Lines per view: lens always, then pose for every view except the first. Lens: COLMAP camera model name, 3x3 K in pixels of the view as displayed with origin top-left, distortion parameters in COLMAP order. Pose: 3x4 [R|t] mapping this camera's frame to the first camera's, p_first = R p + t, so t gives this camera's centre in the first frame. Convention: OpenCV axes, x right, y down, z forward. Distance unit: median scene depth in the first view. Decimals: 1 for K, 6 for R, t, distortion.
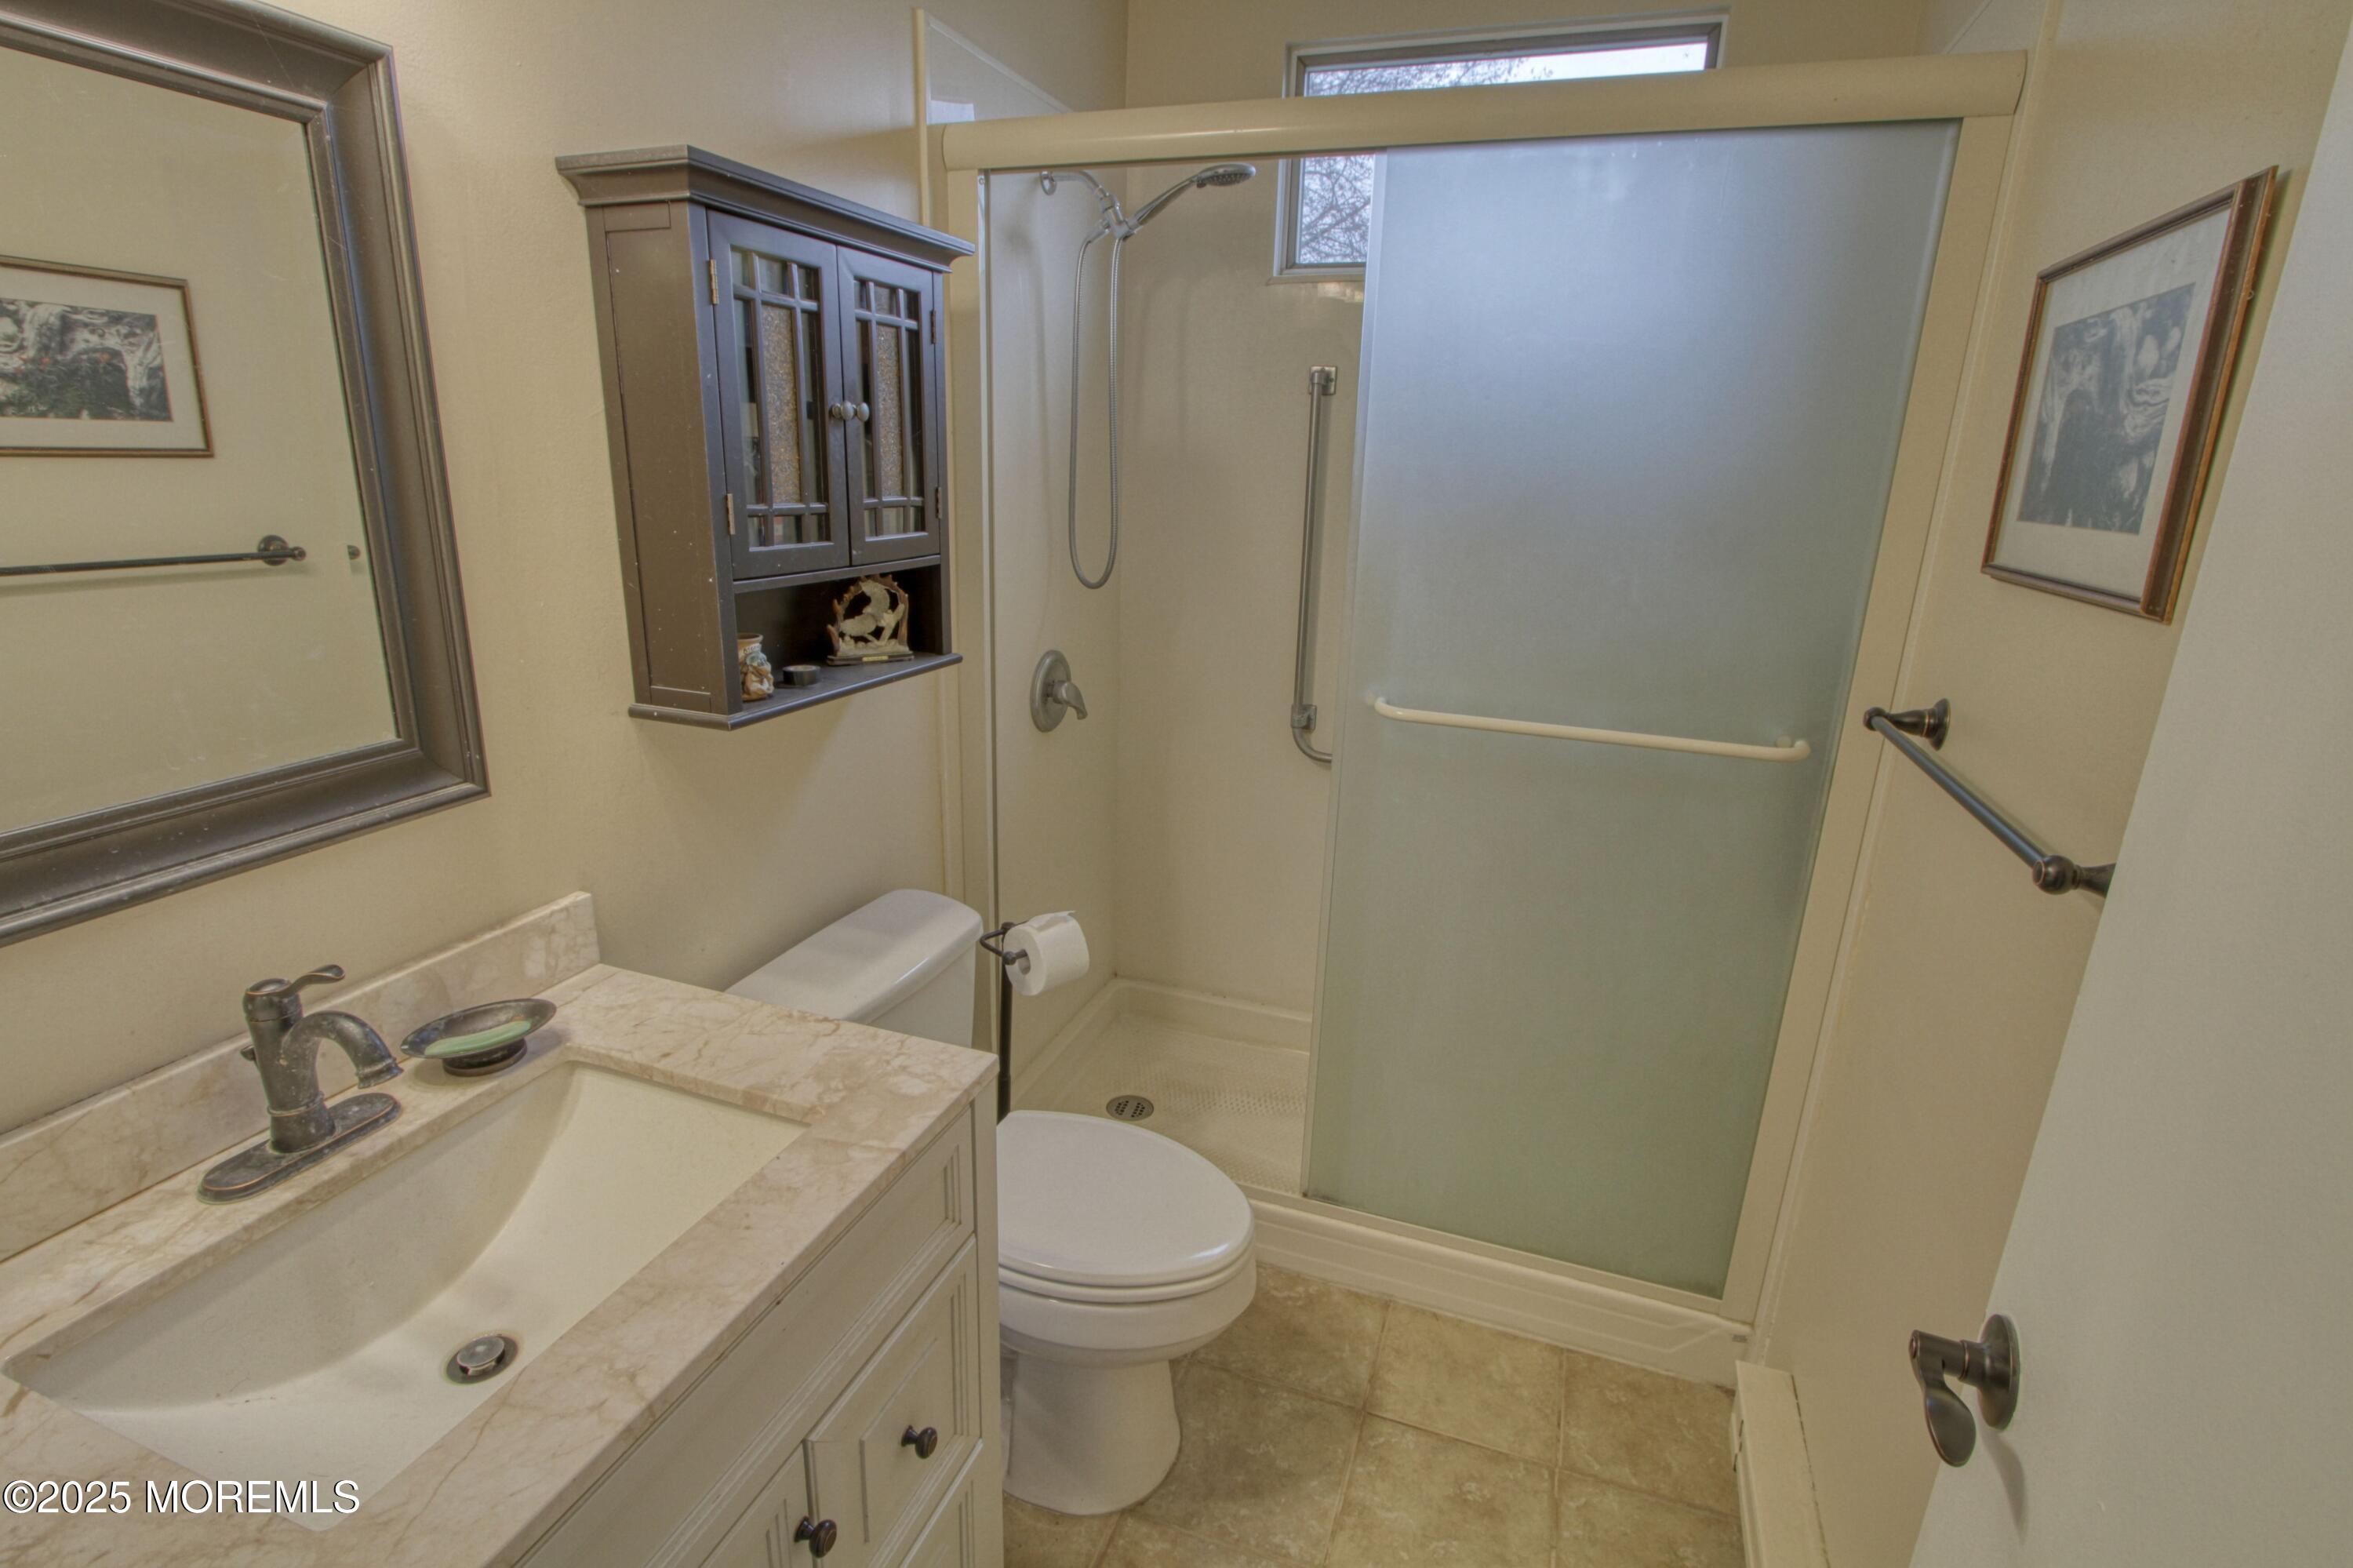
lens RADIAL K [[1103.8, 0, 1176.5], [0, 1103.8, 784.0], [0, 0, 1]] dist [-0.015898, 0.003890]
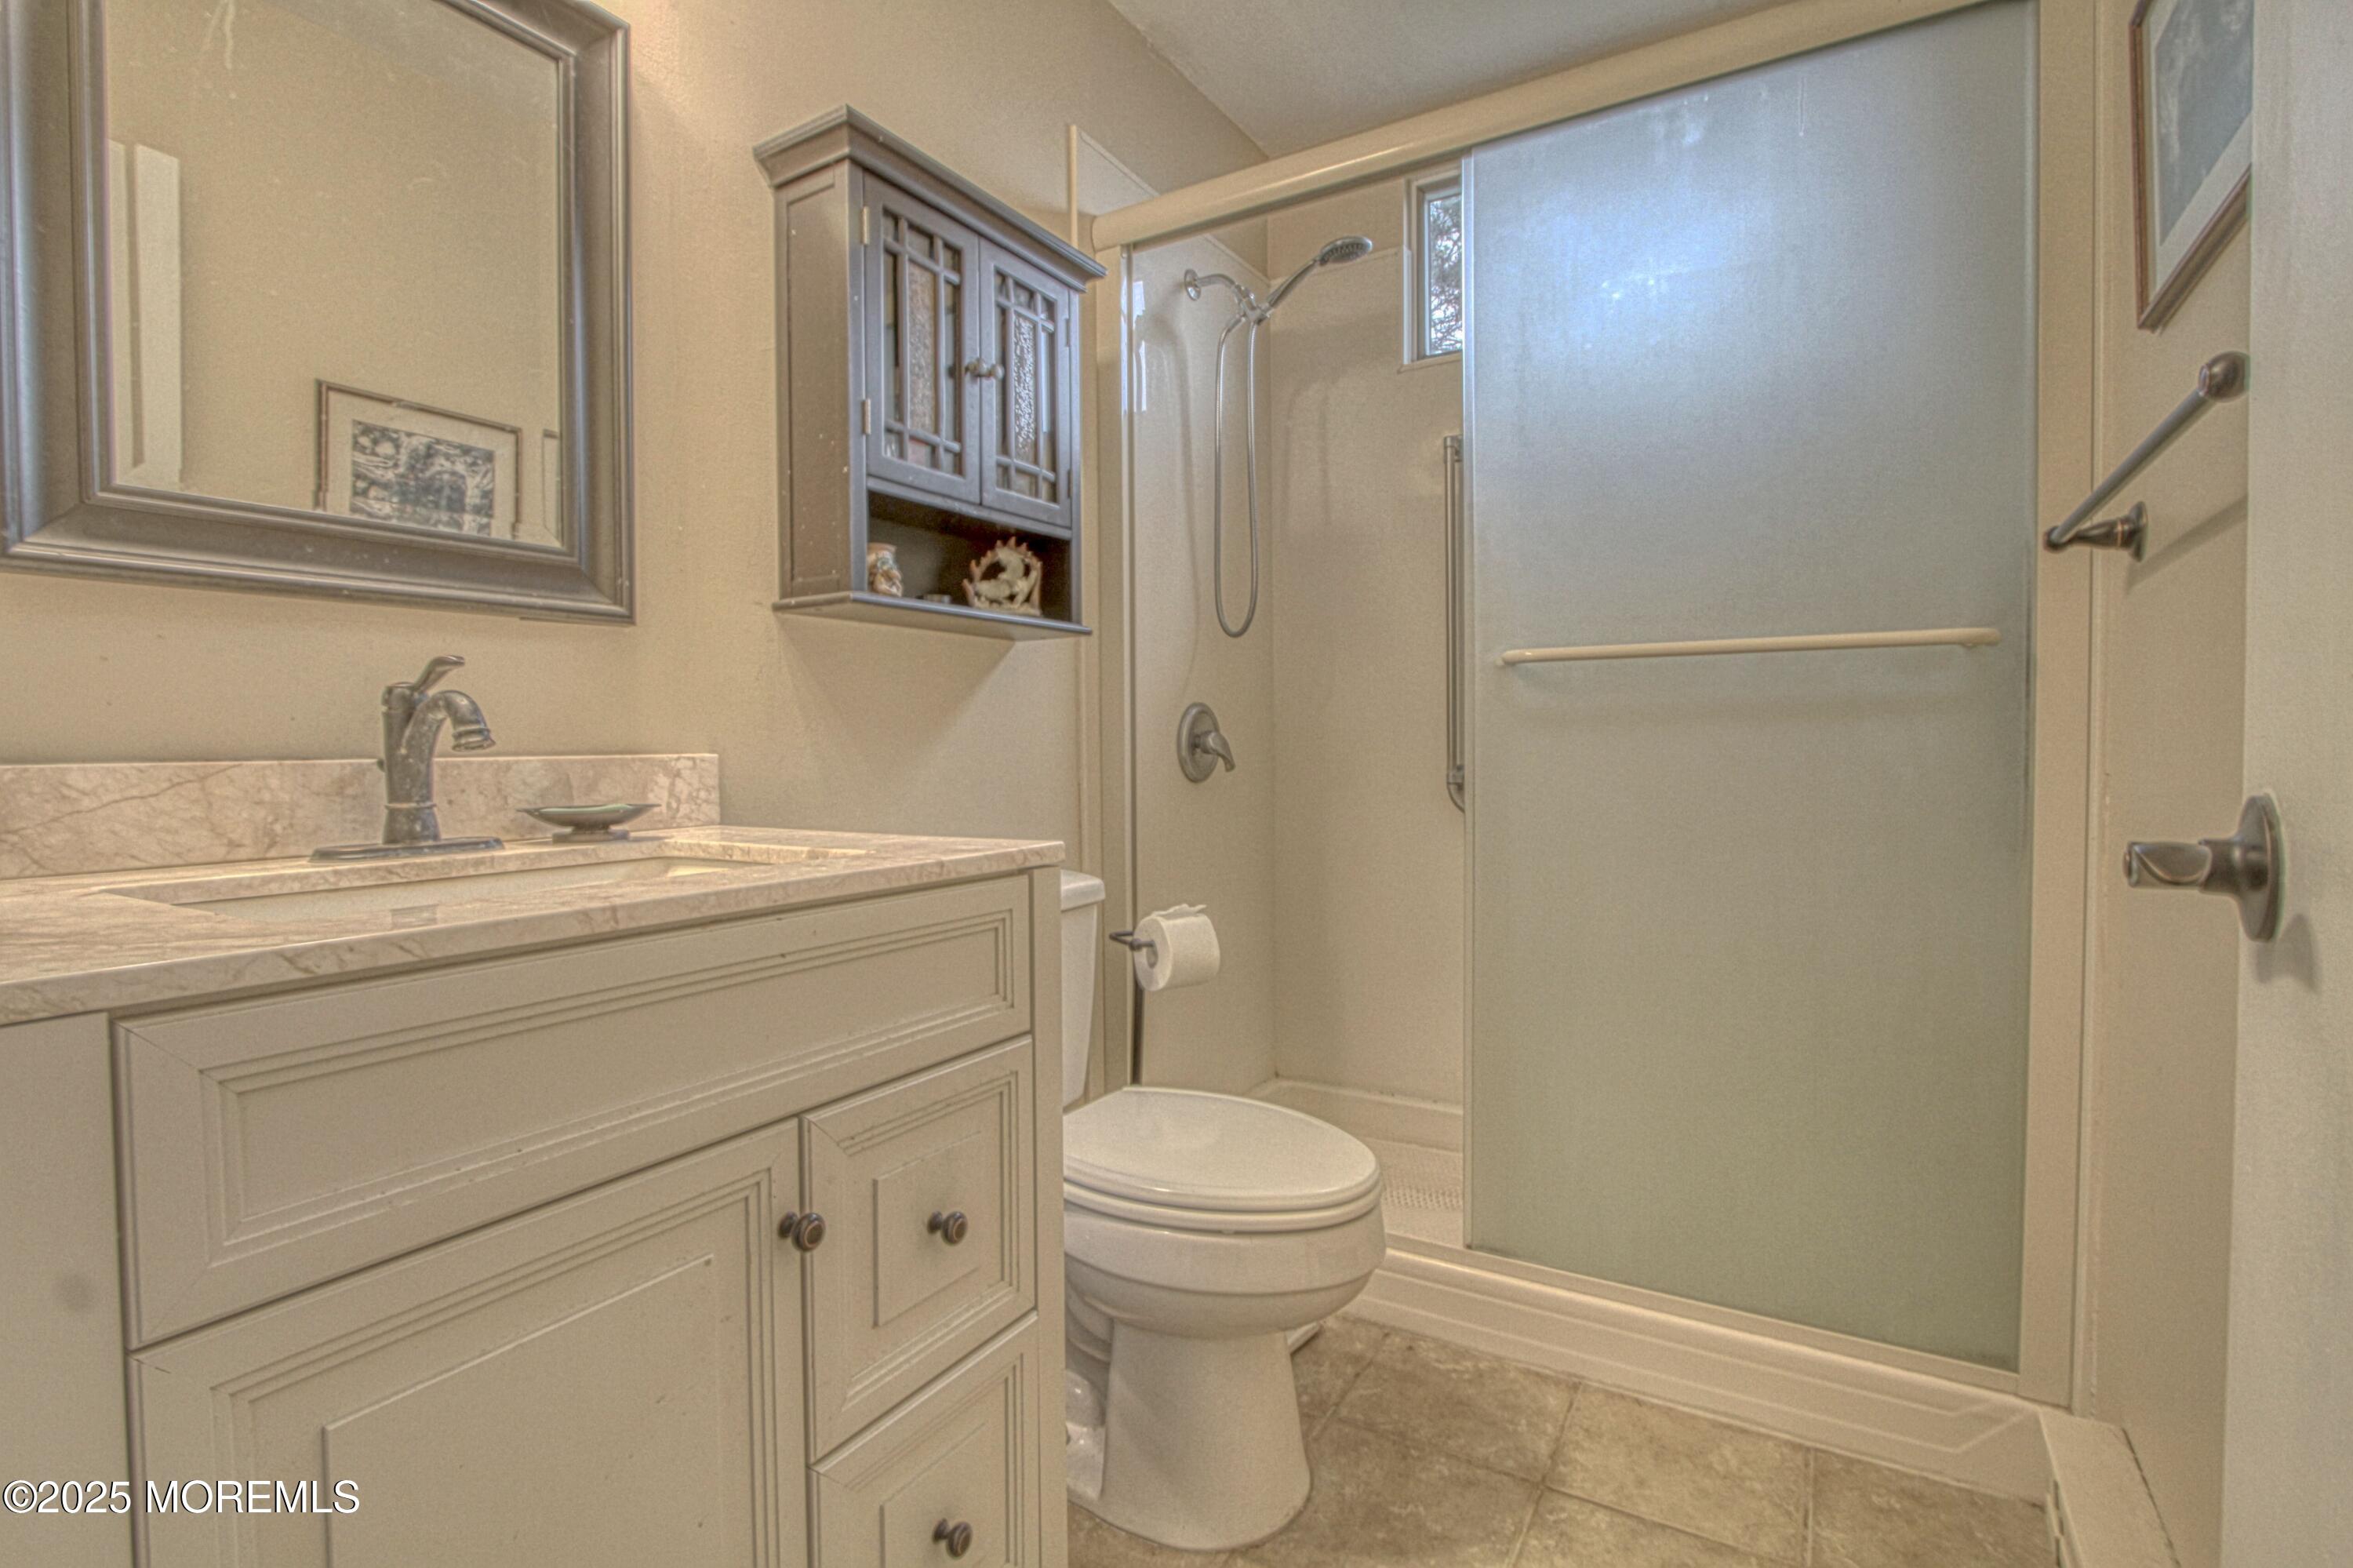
lens RADIAL K [[1084.9, 0, 1176.5], [0, 1084.9, 784.0], [0, 0, 1]] dist [-0.012375, 0.001195]
pose [[0.981194, -0.033126, -0.190161, 0.078049], [-0.016096, 0.967691, -0.251623, 0.288150], [0.192352, 0.249952, 0.948960, 0.069340]]
